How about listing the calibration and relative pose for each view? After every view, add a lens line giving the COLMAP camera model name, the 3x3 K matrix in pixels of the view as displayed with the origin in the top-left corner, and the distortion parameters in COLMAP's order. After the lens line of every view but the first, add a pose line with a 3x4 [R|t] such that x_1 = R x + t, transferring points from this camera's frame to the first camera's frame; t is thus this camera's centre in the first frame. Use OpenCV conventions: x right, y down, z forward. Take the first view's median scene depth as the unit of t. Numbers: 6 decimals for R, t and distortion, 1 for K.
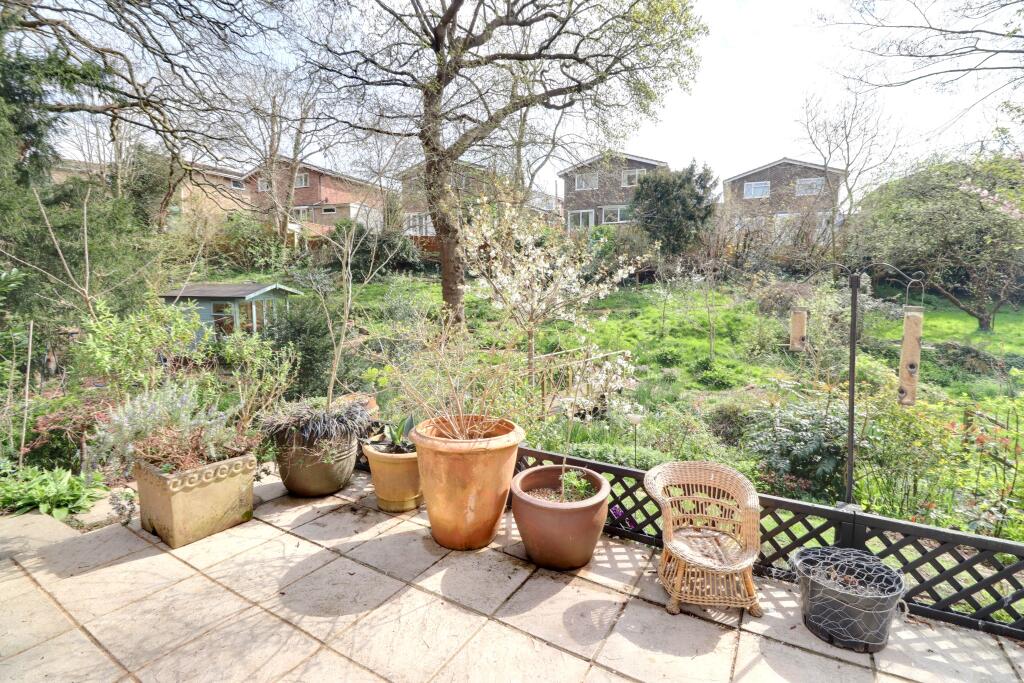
lens RADIAL K [[475.2, 0, 521.3], [0, 475.2, 333.8], [0, 0, 1]] dist [0.000083, -0.012516]
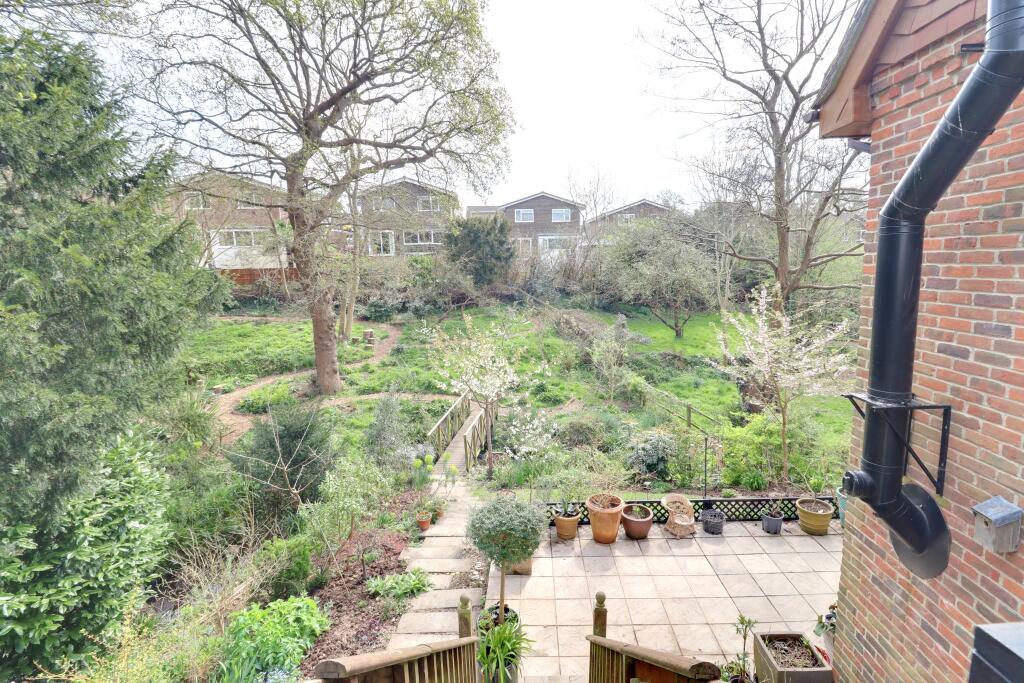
lens RADIAL K [[475.2, 0, 521.3], [0, 475.2, 333.8], [0, 0, 1]] dist [0.000083, -0.012516]
pose [[0.874147, -0.098181, 0.475634, -0.350697], [0.077414, 0.994999, 0.063113, -0.198476], [-0.479452, -0.018349, 0.877376, -0.242506]]
